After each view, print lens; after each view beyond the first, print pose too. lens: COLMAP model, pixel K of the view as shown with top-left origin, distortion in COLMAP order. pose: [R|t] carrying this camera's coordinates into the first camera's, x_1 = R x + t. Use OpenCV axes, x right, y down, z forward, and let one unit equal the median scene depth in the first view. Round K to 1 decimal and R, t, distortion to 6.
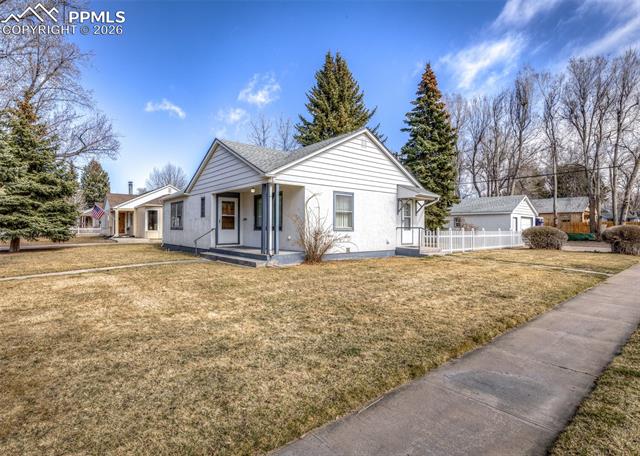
lens RADIAL K [[328.7, 0, 285.5], [0, 328.7, 225.8], [0, 0, 1]] dist [0.000223, 0.000638]
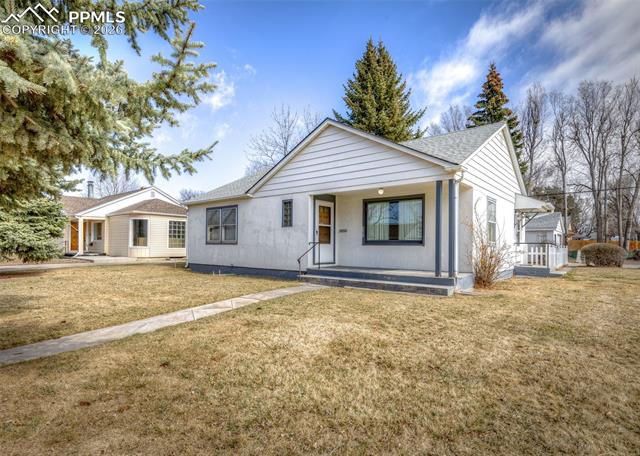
lens RADIAL K [[353.5, 0, 319.3], [0, 353.5, 247.9], [0, 0, 1]] dist [-0.002682, -0.000654]
pose [[0.972303, 0.003364, 0.233700, -0.297129], [-0.006561, 0.999895, 0.012902, 0.007821], [-0.233632, -0.014078, 0.972223, 0.175906]]
